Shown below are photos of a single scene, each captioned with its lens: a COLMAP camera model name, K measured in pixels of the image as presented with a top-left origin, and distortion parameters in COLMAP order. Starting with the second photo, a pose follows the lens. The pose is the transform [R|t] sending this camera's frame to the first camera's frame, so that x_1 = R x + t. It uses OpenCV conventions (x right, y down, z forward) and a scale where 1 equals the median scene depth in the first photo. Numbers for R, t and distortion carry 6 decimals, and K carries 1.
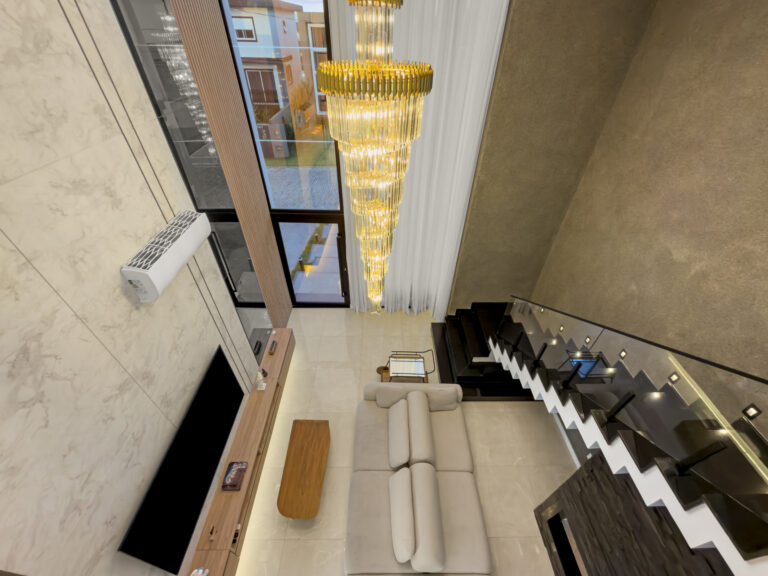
lens RADIAL K [[312.9, 0, 384.0], [0, 312.9, 288.0], [0, 0, 1]] dist [-0.000765, -0.000027]
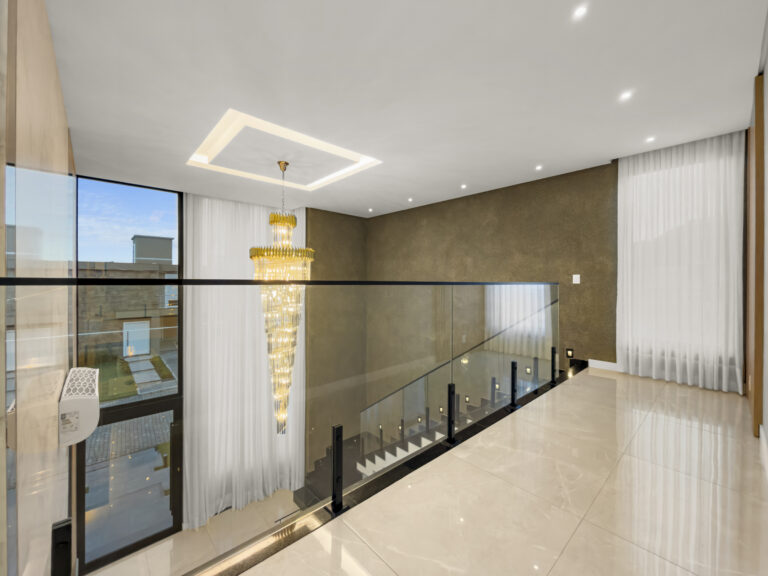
lens RADIAL K [[313.9, 0, 383.8], [0, 313.9, 279.6], [0, 0, 1]] dist [-0.000216, -0.000009]
pose [[0.741006, -0.011399, 0.671401, -0.393846], [0.440334, 0.763119, -0.473028, 0.275686], [-0.506967, 0.646157, 0.570495, -0.124412]]
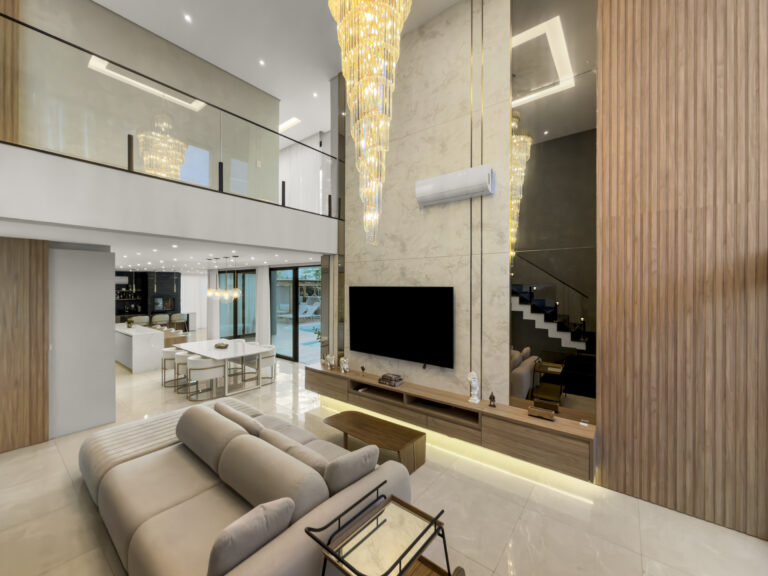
lens RADIAL K [[310.8, 0, 383.1], [0, 310.8, 286.9], [0, 0, 1]] dist [0.000466, 0.000010]
pose [[-0.627106, -0.016063, -0.778768, 0.402215], [-0.514398, 0.759305, 0.398560, -0.107326], [0.584921, 0.650537, -0.484427, 1.136369]]
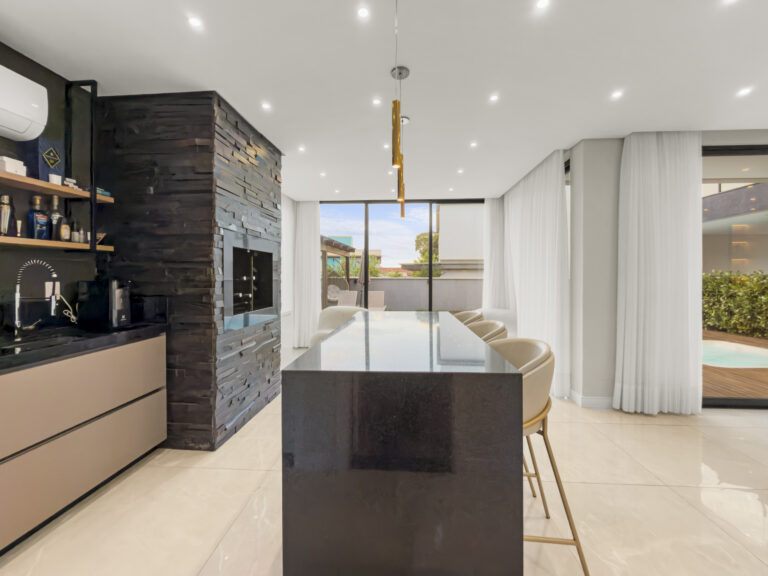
lens RADIAL K [[313.9, 0, 383.8], [0, 313.9, 279.6], [0, 0, 1]] dist [-0.000216, -0.000009]
pose [[-0.081978, -0.001568, -0.996633, 0.024994], [-0.648505, 0.759422, 0.052148, 2.029915], [0.756783, 0.650597, -0.063273, -1.128408]]
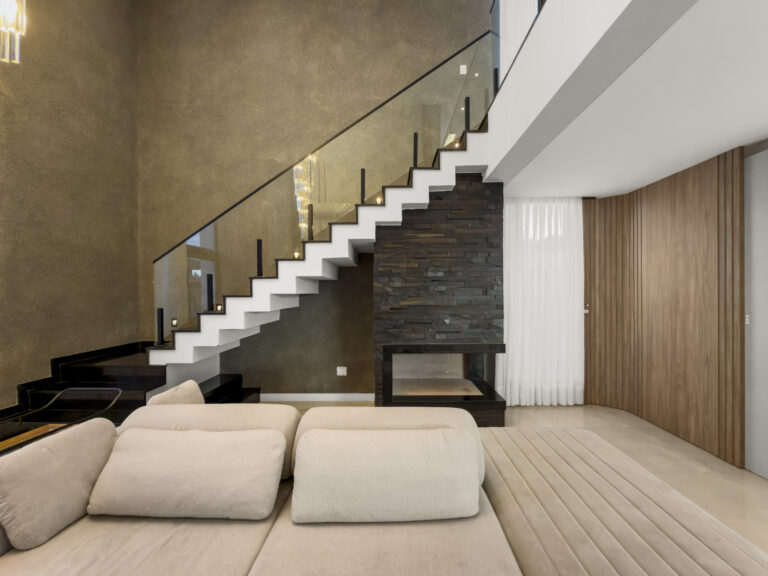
lens RADIAL K [[311.0, 0, 385.4], [0, 311.0, 293.5], [0, 0, 1]] dist [-0.001045, -0.000206]
pose [[0.026675, -0.018836, 0.999467, -0.277855], [0.652259, 0.757990, -0.003123, 0.436316], [-0.757527, 0.651995, 0.032505, 0.680139]]
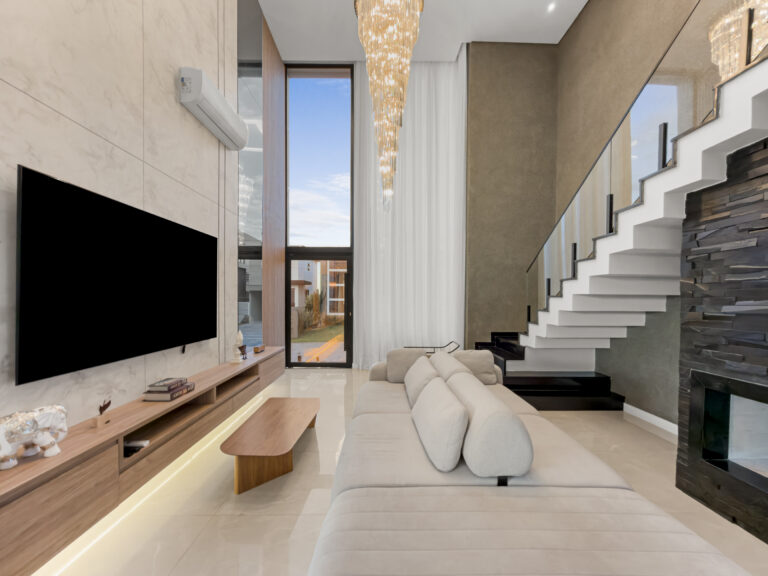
lens RADIAL K [[320.1, 0, 384.4], [0, 320.1, 303.4], [0, 0, 1]] dist [0.000161, 0.000069]
pose [[0.999963, -0.008271, 0.002317, -0.031788], [0.007862, 0.772706, -0.634715, 0.758538], [0.003459, 0.634710, 0.772743, 0.327548]]
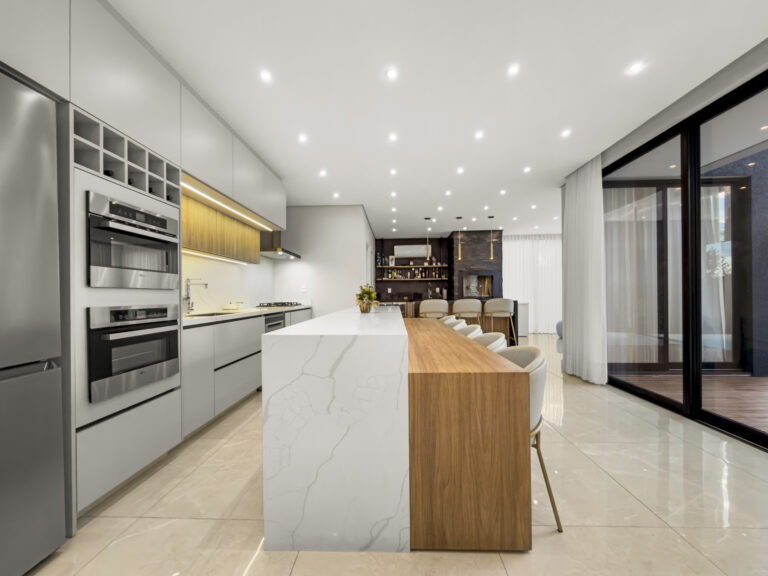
lens RADIAL K [[311.0, 0, 385.4], [0, 311.0, 293.5], [0, 0, 1]] dist [-0.001045, -0.000206]
pose [[-0.998689, -0.002071, 0.051143, -0.170516], [0.031499, 0.762700, 0.645985, 1.151210], [-0.040344, 0.646749, -0.761635, -0.028921]]
